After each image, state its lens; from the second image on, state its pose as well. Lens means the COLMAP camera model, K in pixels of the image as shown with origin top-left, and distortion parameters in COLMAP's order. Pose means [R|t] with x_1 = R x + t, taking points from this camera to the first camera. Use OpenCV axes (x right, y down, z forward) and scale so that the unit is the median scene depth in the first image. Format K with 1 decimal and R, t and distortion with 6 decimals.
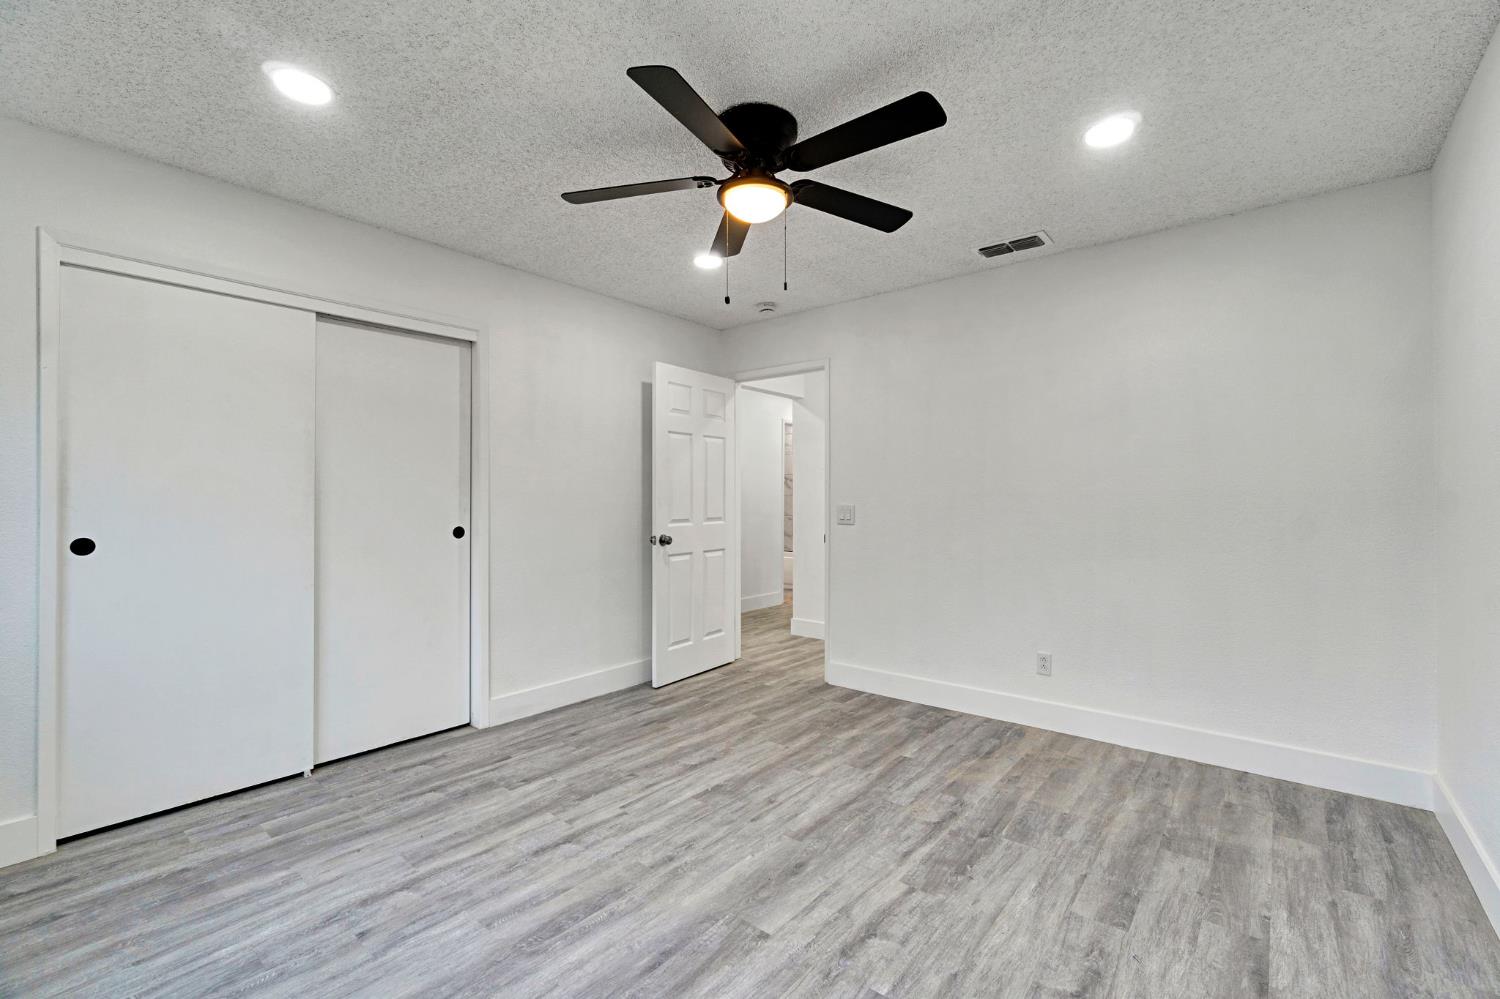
lens RADIAL K [[640.4, 0, 753.8], [0, 640.4, 491.7], [0, 0, 1]] dist [-0.003553, -0.000022]
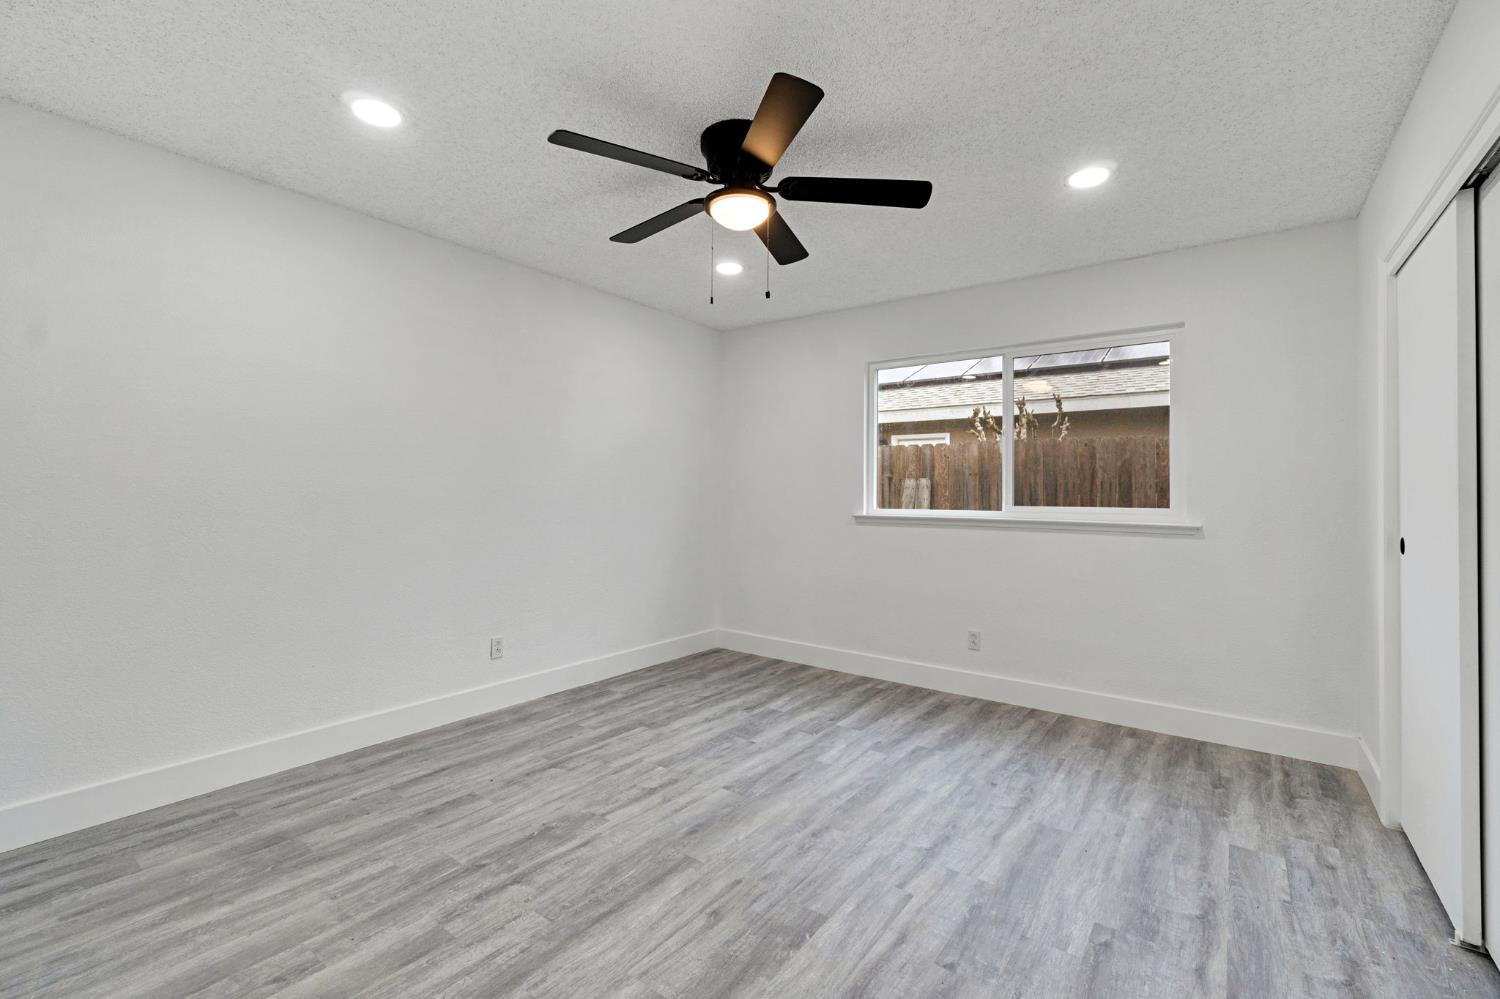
lens RADIAL K [[640.4, 0, 753.8], [0, 640.4, 491.7], [0, 0, 1]] dist [-0.003553, -0.000022]
pose [[-0.998636, -0.009615, -0.051323, 0.028362], [-0.009011, 0.999888, -0.011984, 0.021148], [0.051432, -0.011505, -0.998610, 1.963734]]
